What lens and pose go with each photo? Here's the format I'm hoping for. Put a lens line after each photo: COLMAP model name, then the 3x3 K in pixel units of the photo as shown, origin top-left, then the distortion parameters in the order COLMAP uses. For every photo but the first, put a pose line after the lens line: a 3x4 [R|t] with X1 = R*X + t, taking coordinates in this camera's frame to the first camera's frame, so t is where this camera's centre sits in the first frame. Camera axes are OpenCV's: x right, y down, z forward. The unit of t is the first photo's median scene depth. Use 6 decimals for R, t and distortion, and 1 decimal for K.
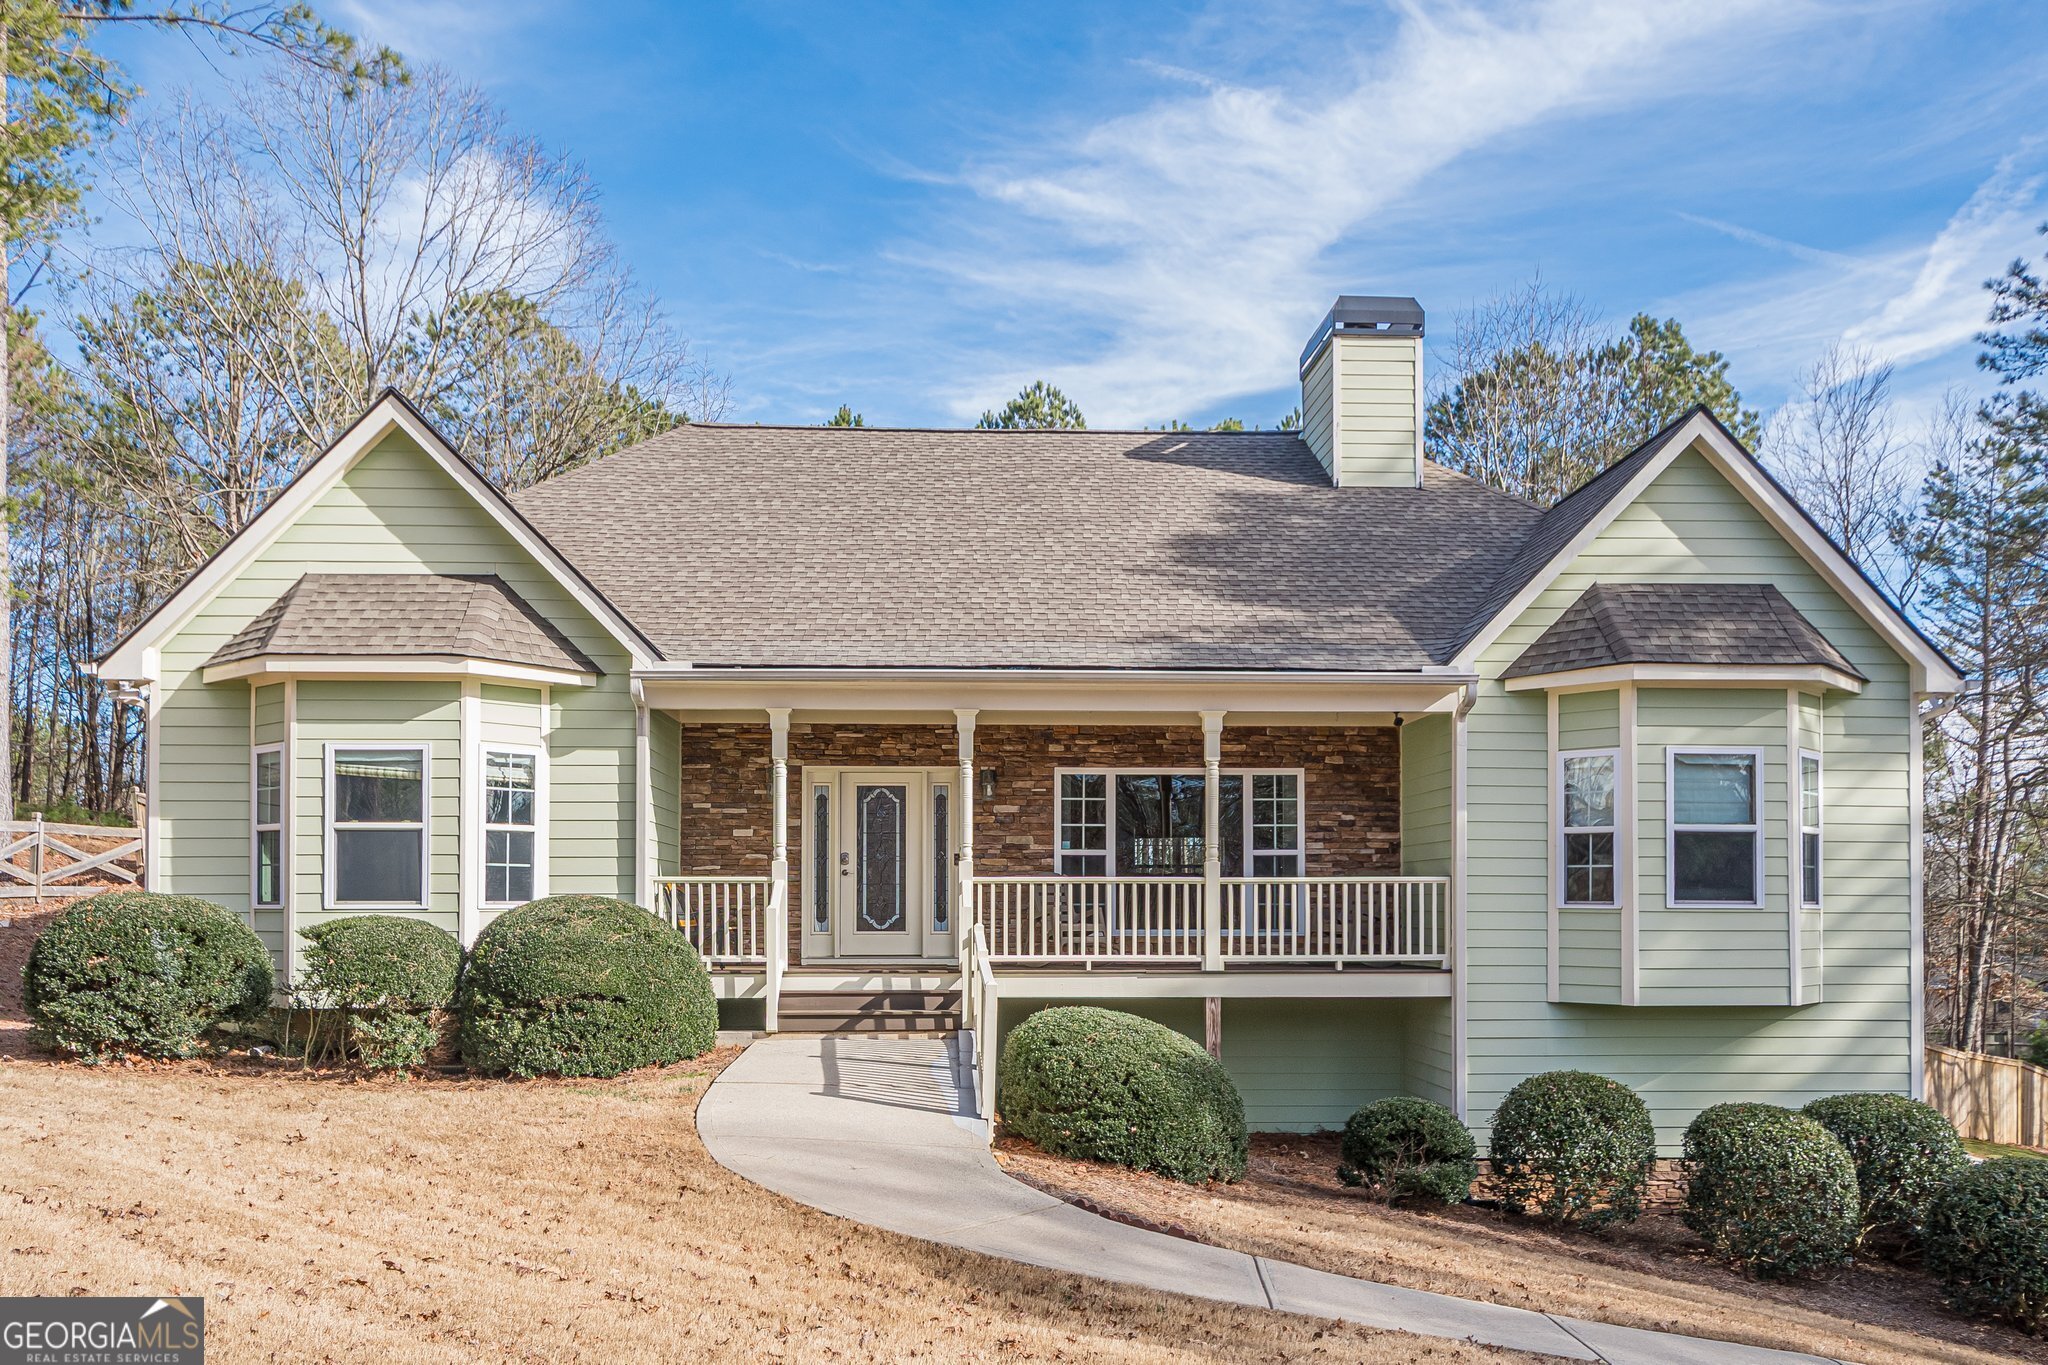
lens RADIAL K [[1580.6, 0, 934.8], [0, 1580.6, 879.6], [0, 0, 1]] dist [0.013503, -0.014318]
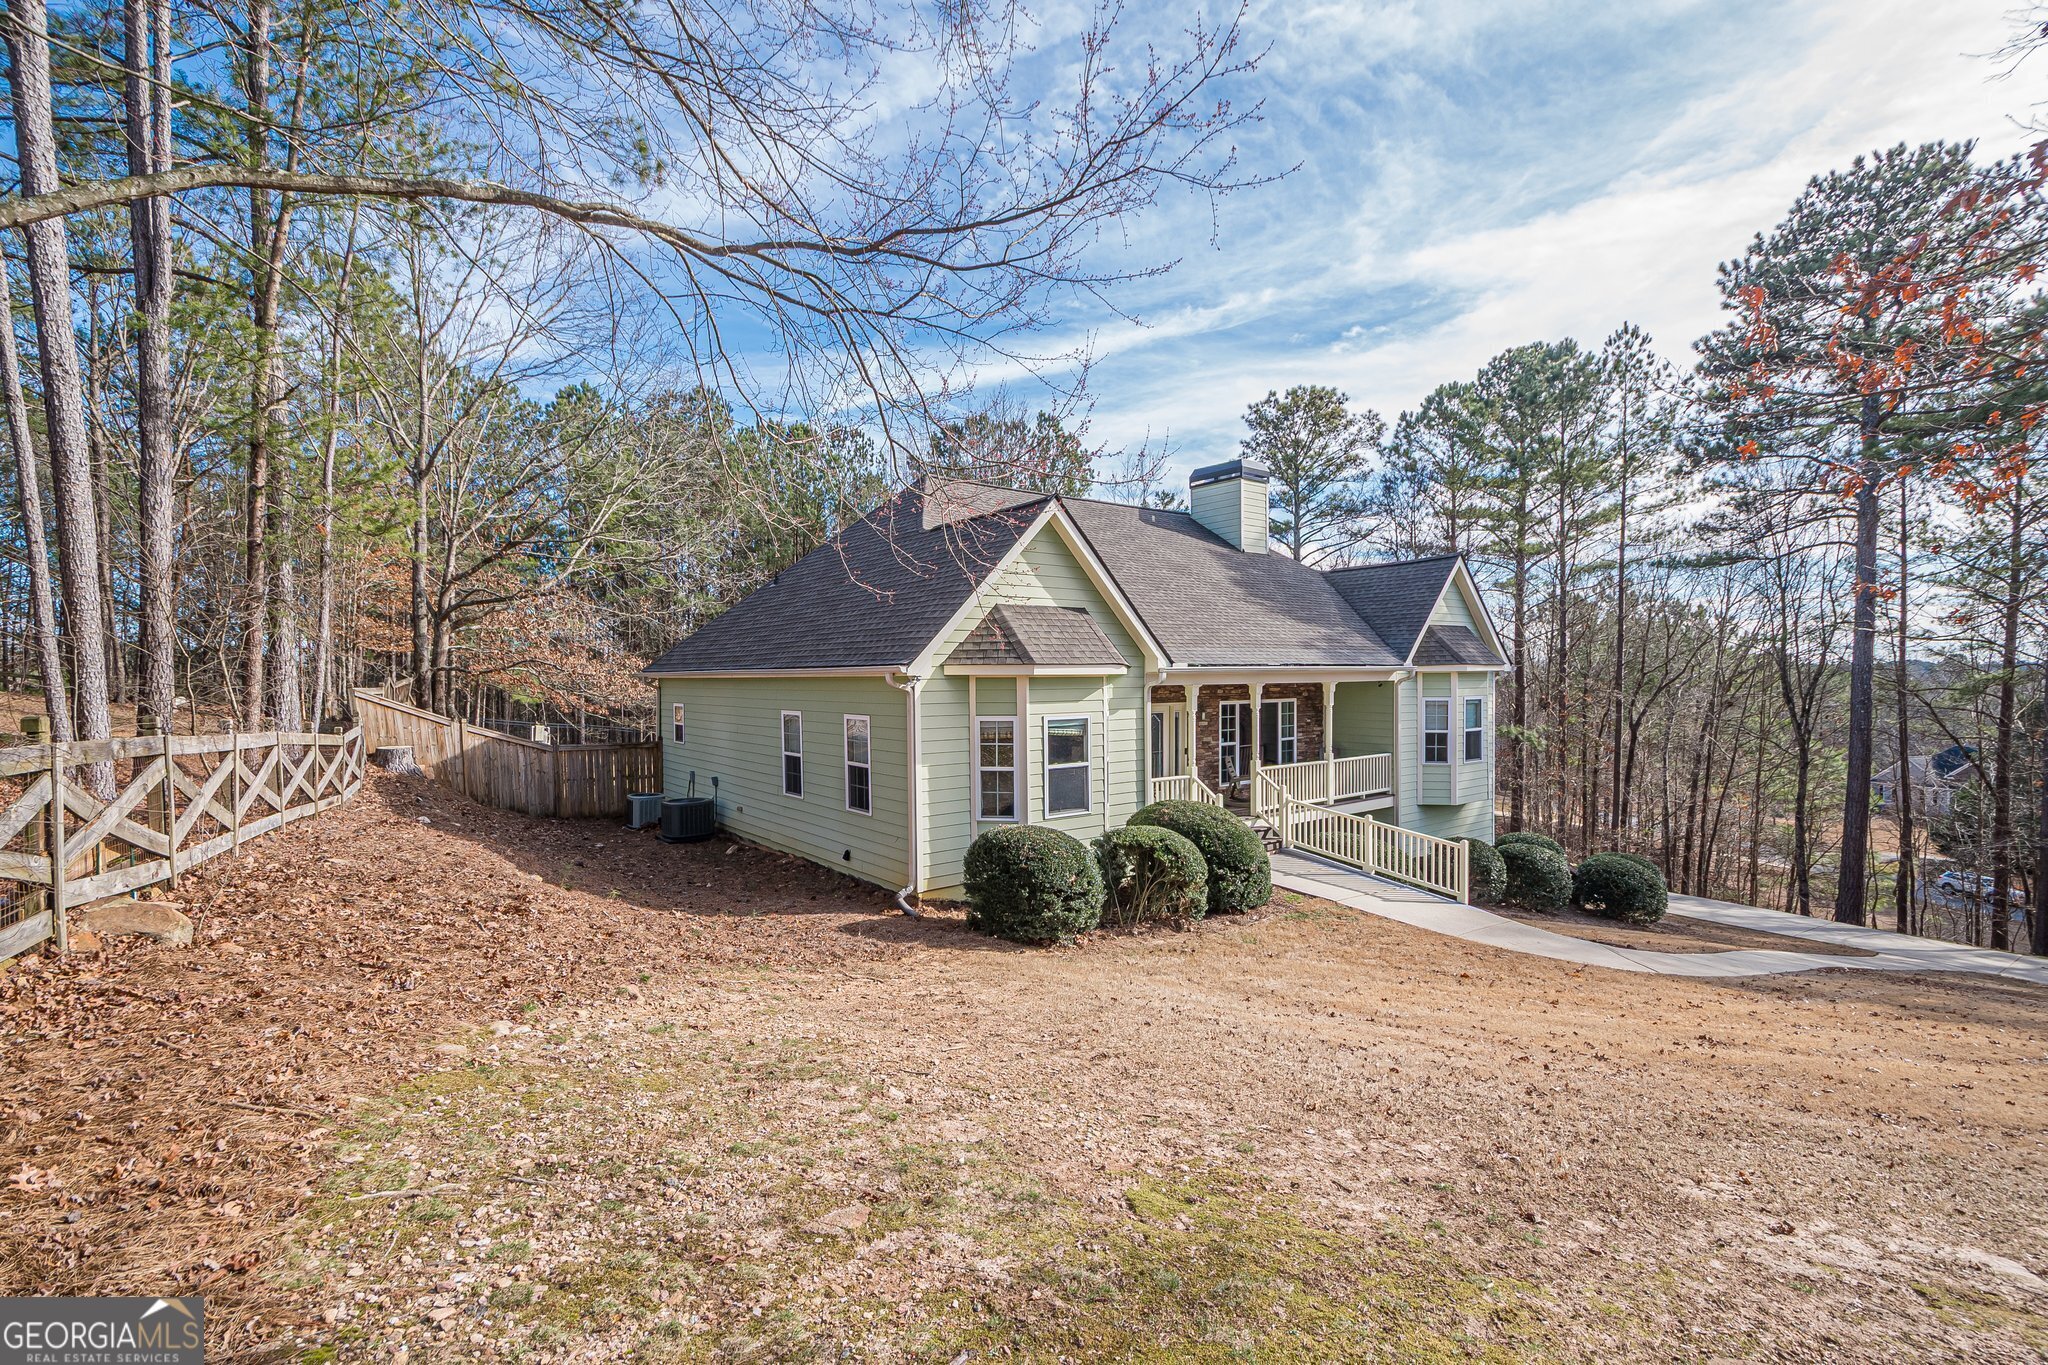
lens RADIAL K [[920.7, 0, 1024.4], [0, 920.7, 689.5], [0, 0, 1]] dist [-0.000879, -0.000864]
pose [[0.819450, -0.015225, 0.572949, -0.872132], [0.003191, 0.999753, 0.022003, -0.125388], [-0.573142, -0.016202, 0.819296, 0.232999]]
